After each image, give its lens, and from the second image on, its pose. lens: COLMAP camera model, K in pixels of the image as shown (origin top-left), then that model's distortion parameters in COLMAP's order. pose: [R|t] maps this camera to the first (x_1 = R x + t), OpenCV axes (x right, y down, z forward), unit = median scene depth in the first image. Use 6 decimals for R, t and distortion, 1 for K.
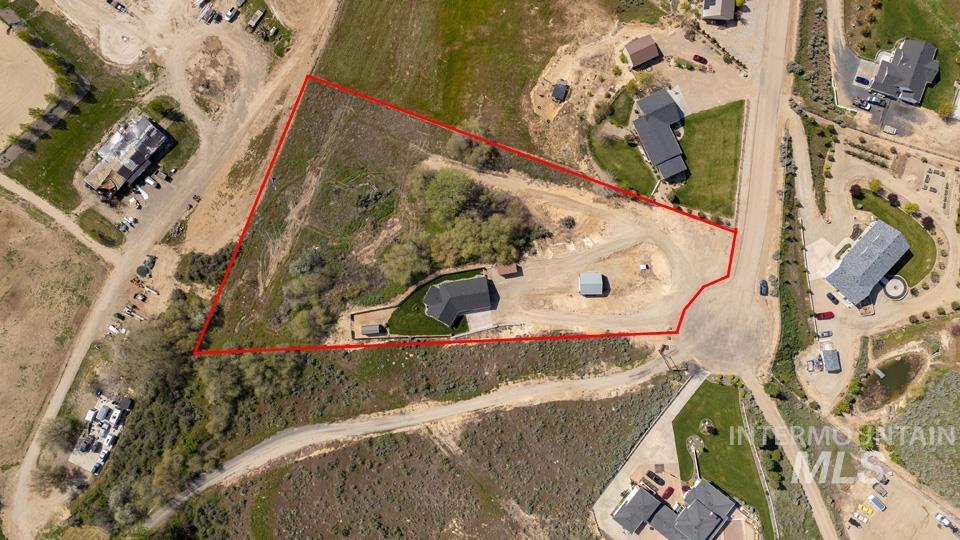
lens RADIAL K [[672.4, 0, 478.8], [0, 672.4, 269.2], [0, 0, 1]] dist [0.073065, -0.061544]
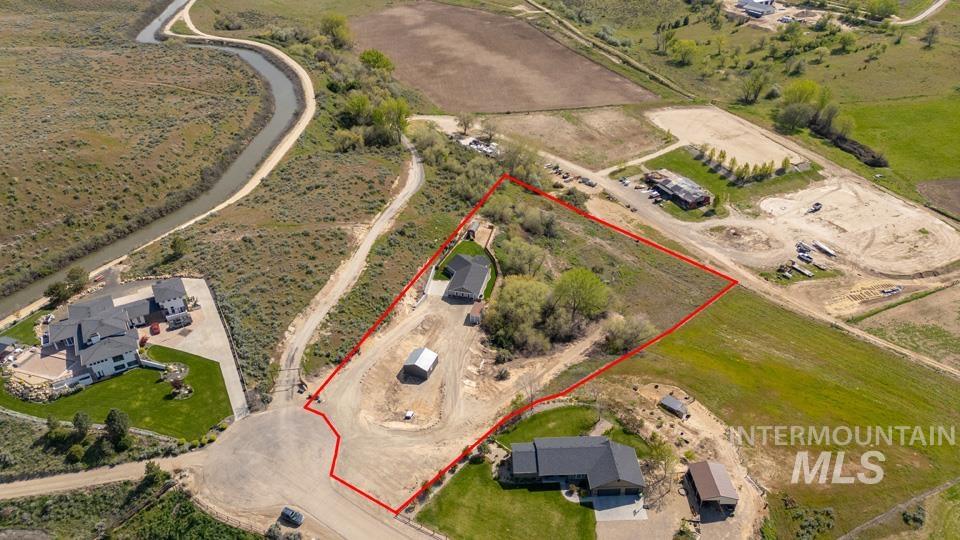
lens RADIAL K [[672.4, 0, 480.6], [0, 672.4, 268.8], [0, 0, 1]] dist [0.073065, -0.061544]
pose [[-0.377246, 0.531209, -0.758618, 0.675228], [-0.925494, -0.186290, 0.329784, -0.282744], [0.033861, 0.826506, 0.561908, 0.449417]]
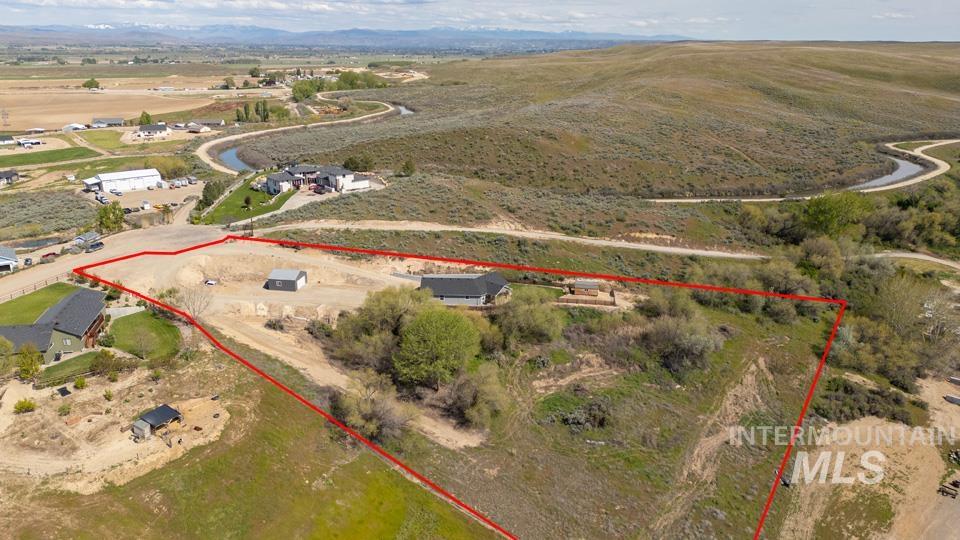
lens RADIAL K [[672.4, 0, 479.5], [0, 672.4, 272.3], [0, 0, 1]] dist [0.073065, -0.061544]
pose [[-0.979803, -0.051647, 0.193182, -0.186216], [0.199807, -0.291424, 0.935494, -0.630026], [0.007983, 0.955199, 0.295858, 0.755050]]
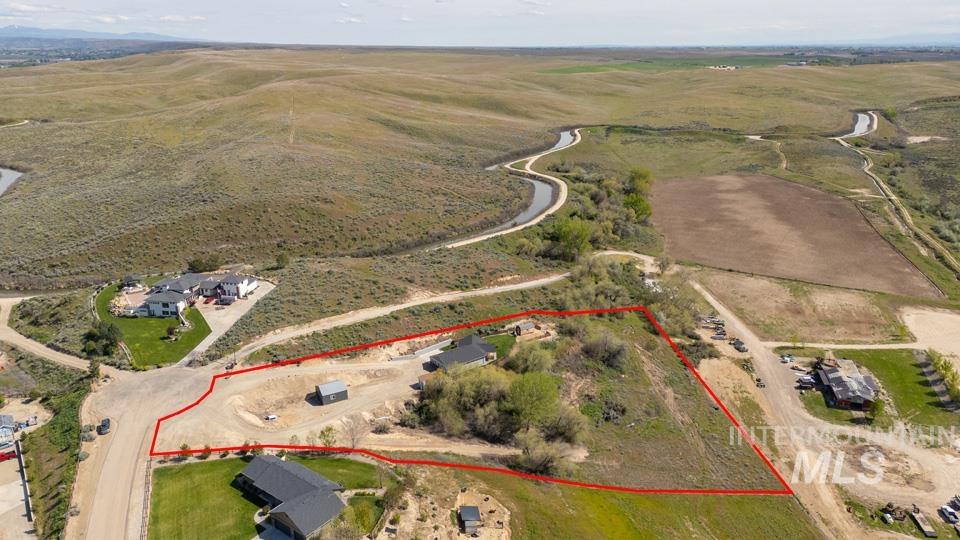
lens RADIAL K [[672.4, 0, 481.1], [0, 672.4, 268.1], [0, 0, 1]] dist [0.073065, -0.061544]
pose [[-0.879525, 0.165207, -0.446253, 0.346840], [-0.475202, -0.255924, 0.841835, -0.725908], [0.024870, 0.952476, 0.303598, 0.589895]]
